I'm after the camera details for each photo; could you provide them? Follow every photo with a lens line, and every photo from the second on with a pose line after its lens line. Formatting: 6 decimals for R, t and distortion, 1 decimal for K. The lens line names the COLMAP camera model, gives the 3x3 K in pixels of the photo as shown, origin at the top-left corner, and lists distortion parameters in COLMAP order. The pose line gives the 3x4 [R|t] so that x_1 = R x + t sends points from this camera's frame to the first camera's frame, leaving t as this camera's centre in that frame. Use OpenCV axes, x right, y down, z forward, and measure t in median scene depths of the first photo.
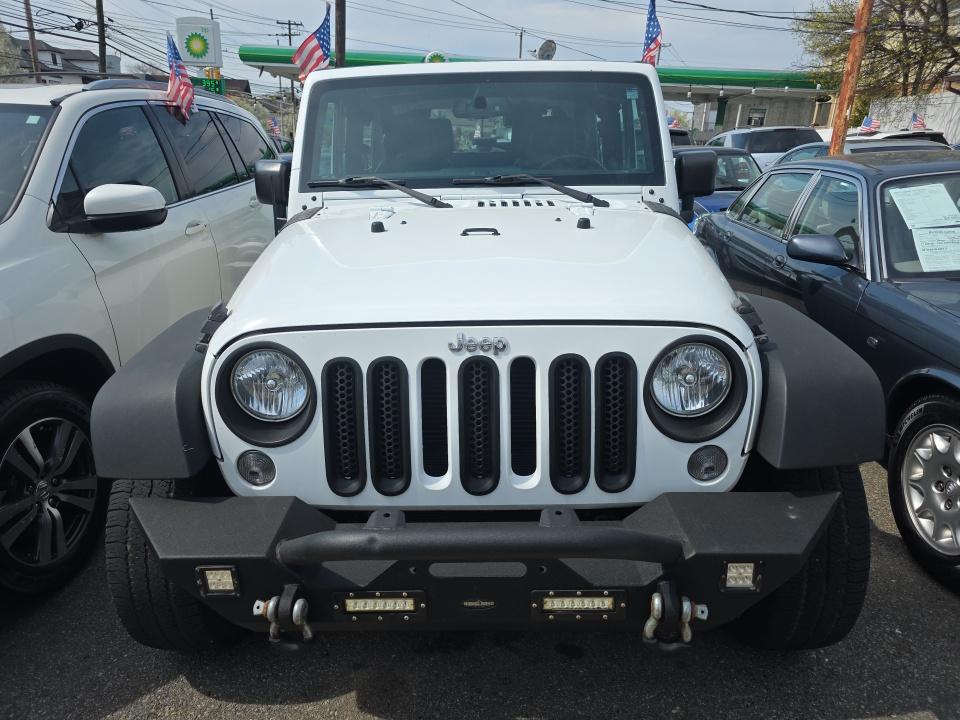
lens RADIAL K [[639.9, 0, 484.9], [0, 639.9, 360.8], [0, 0, 1]] dist [0.034095, -0.029699]
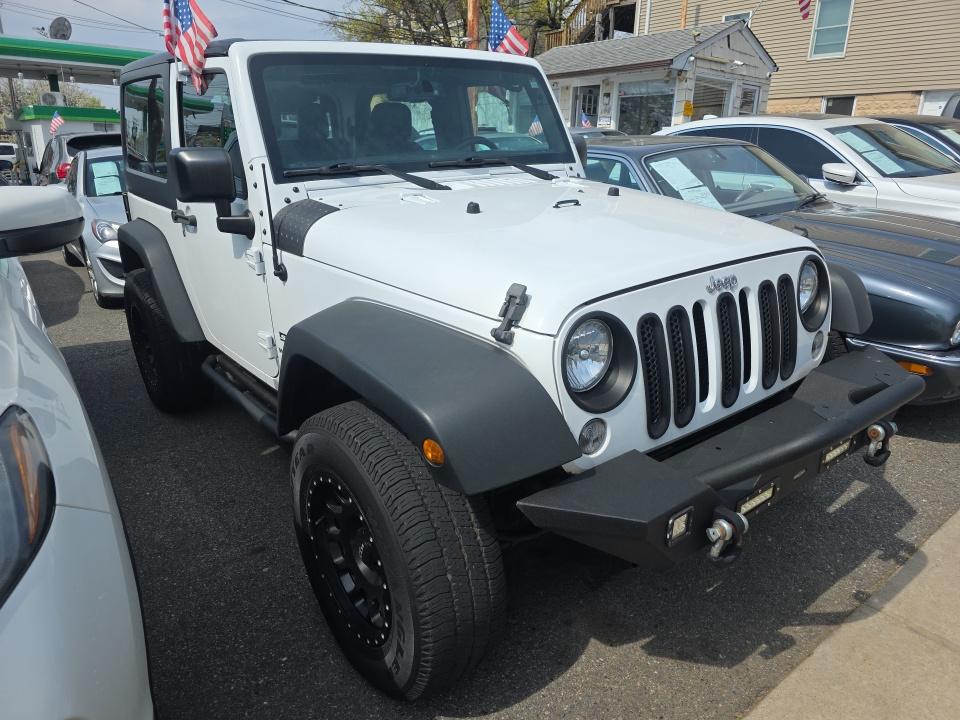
lens RADIAL K [[640.3, 0, 479.6], [0, 640.3, 372.9], [0, 0, 1]] dist [0.018698, -0.001617]
pose [[0.787377, -0.218148, 0.576584, -0.644619], [0.206691, 0.974578, 0.086471, -0.034862], [-0.580790, 0.051089, 0.812449, 0.164221]]
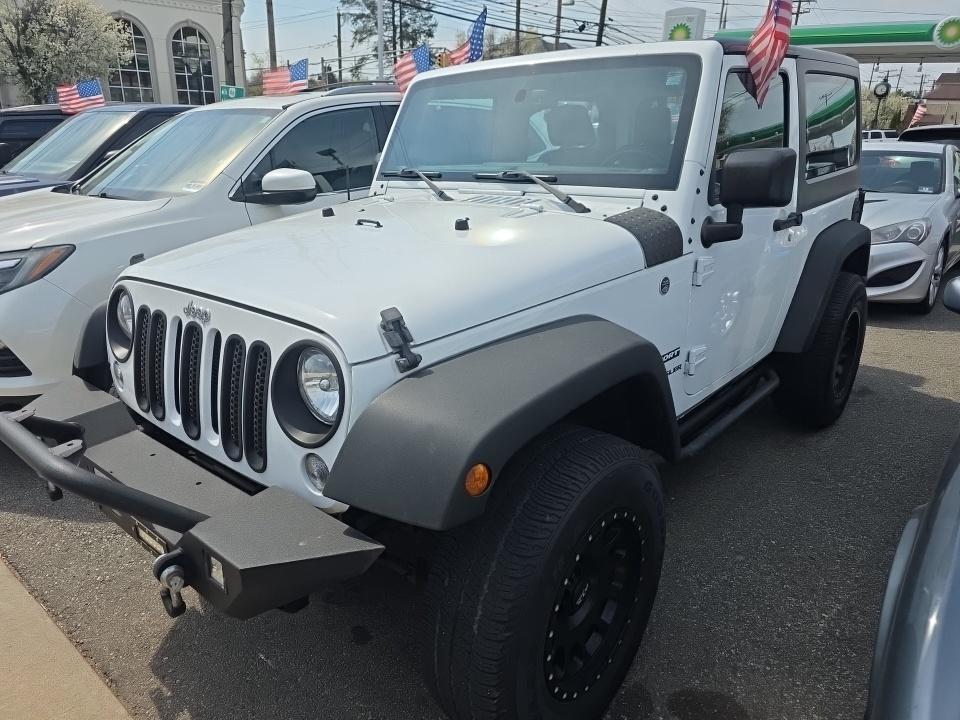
lens RADIAL K [[656.9, 0, 480.0], [0, 656.9, 360.0], [0, 0, 1]] dist [0.005578, -0.001579]
pose [[0.764483, 0.208841, -0.609877, 0.659831], [-0.202680, 0.975960, 0.080139, -0.082434], [0.611953, 0.062345, 0.788433, 0.213002]]
